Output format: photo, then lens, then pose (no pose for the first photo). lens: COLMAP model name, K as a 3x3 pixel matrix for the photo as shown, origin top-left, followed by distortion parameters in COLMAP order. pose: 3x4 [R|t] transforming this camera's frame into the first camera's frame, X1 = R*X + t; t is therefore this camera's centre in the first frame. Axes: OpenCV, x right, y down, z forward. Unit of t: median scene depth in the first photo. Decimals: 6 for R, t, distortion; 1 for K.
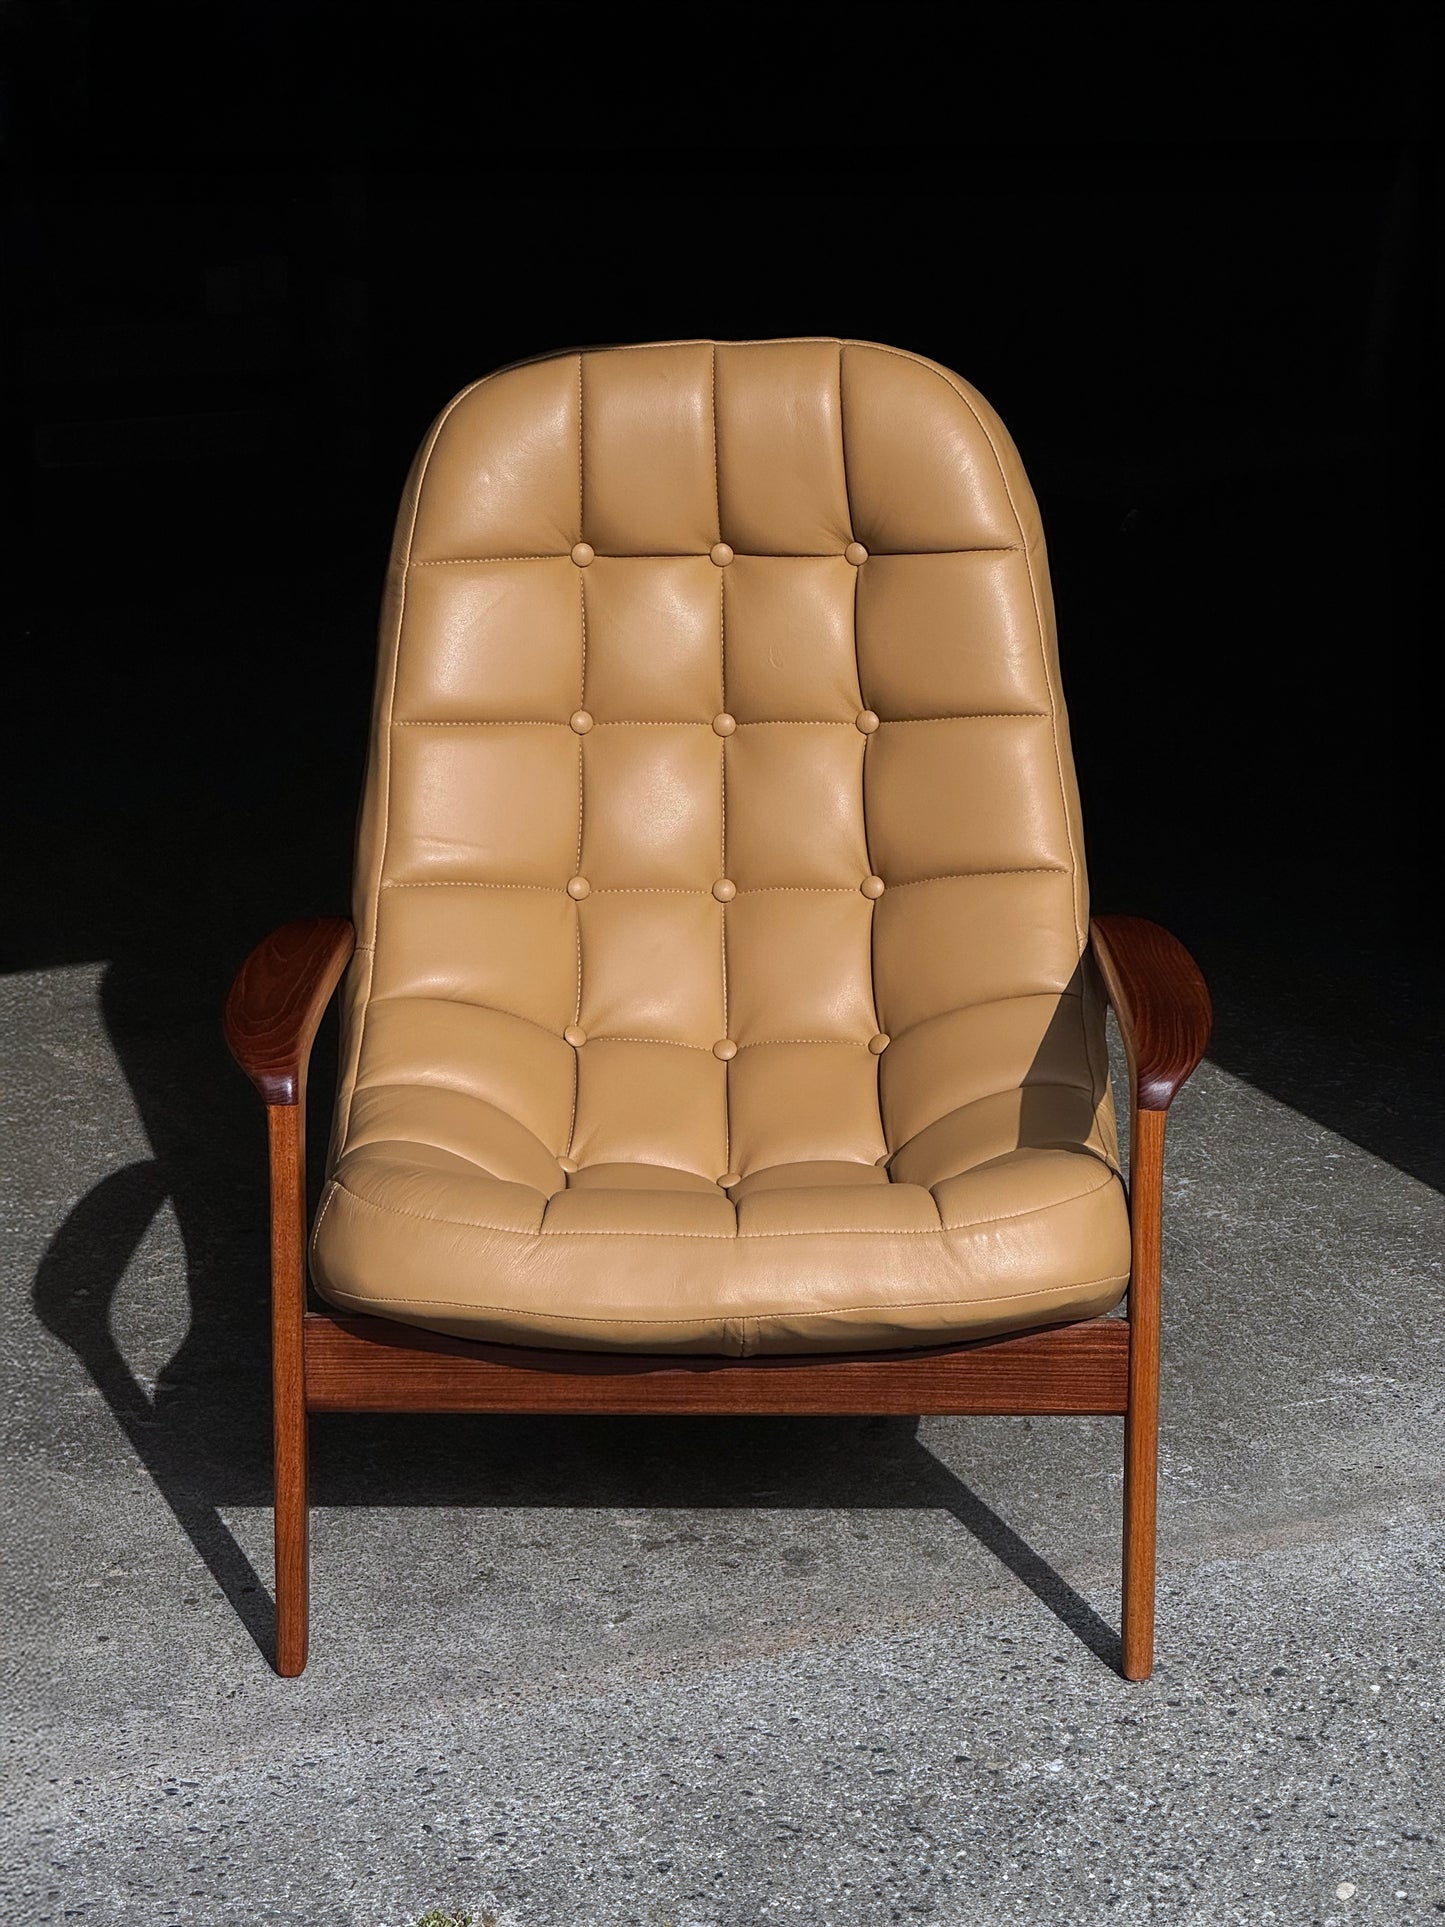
lens RADIAL K [[4356.7, 0, 707.7], [0, 4356.7, 968.0], [0, 0, 1]] dist [0.105693, 1.523116]
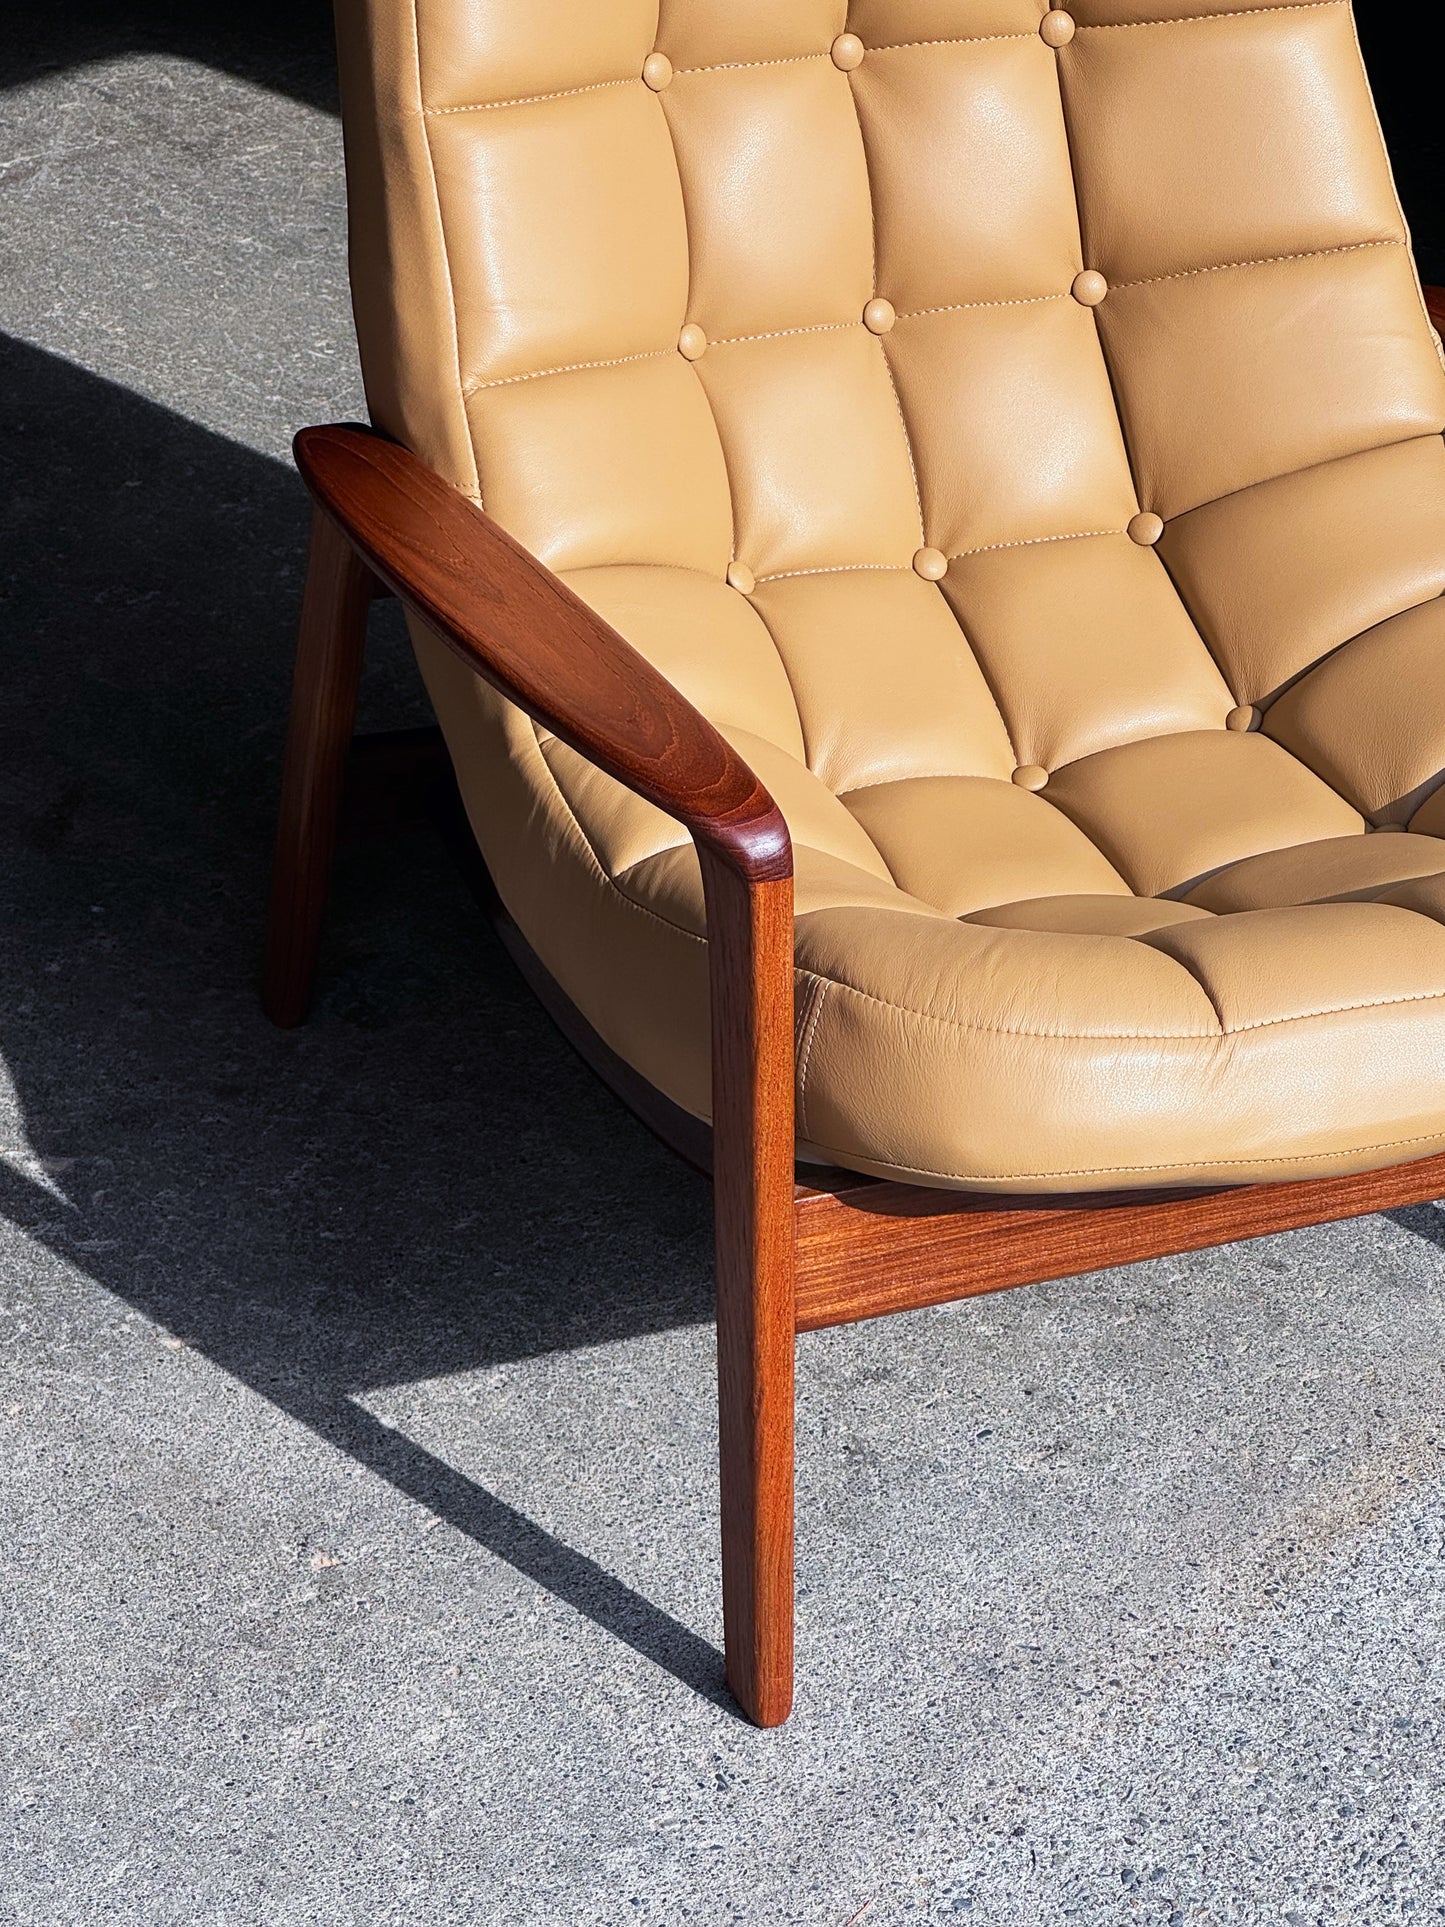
lens RADIAL K [[4589.0, 0, 694.6], [0, 4589.0, 976.1], [0, 0, 1]] dist [-0.021474, 4.138373]
pose [[0.912034, -0.166504, 0.374795, -0.302955], [0.068534, 0.962903, 0.261001, -0.106676], [-0.404349, -0.212356, 0.889611, 0.384929]]
